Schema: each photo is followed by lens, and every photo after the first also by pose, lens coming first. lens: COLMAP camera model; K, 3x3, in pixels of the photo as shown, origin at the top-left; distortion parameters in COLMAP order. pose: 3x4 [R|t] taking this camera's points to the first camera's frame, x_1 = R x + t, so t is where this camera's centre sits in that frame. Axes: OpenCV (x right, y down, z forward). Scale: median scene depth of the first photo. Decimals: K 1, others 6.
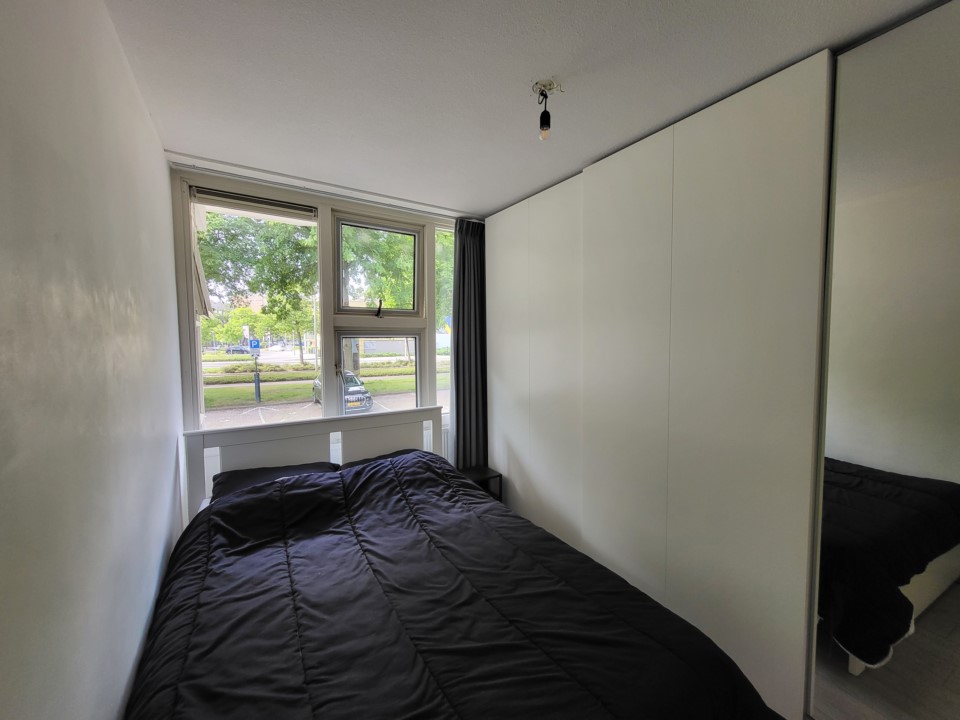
lens RADIAL K [[372.8, 0, 480.0], [0, 372.8, 360.0], [0, 0, 1]] dist [0.000302, -0.000228]
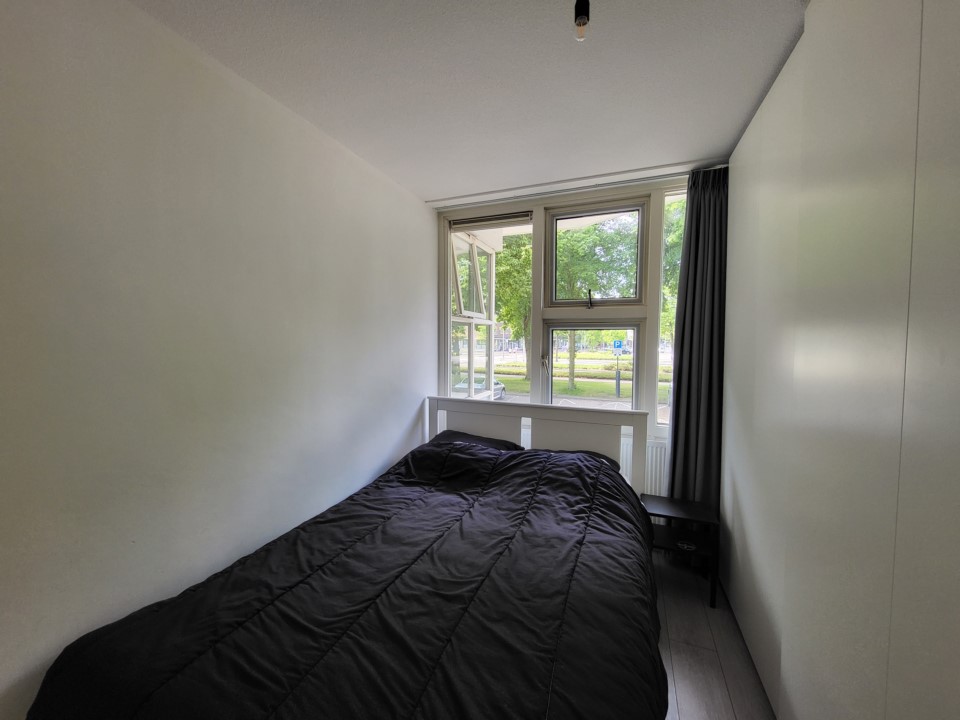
lens RADIAL K [[372.8, 0, 480.0], [0, 372.8, 360.0], [0, 0, 1]] dist [0.000302, -0.000228]
pose [[0.585309, 0.047139, -0.809439, 0.477549], [-0.052035, 0.998434, 0.020519, 0.016830], [0.809139, 0.030109, 0.586846, 0.315866]]
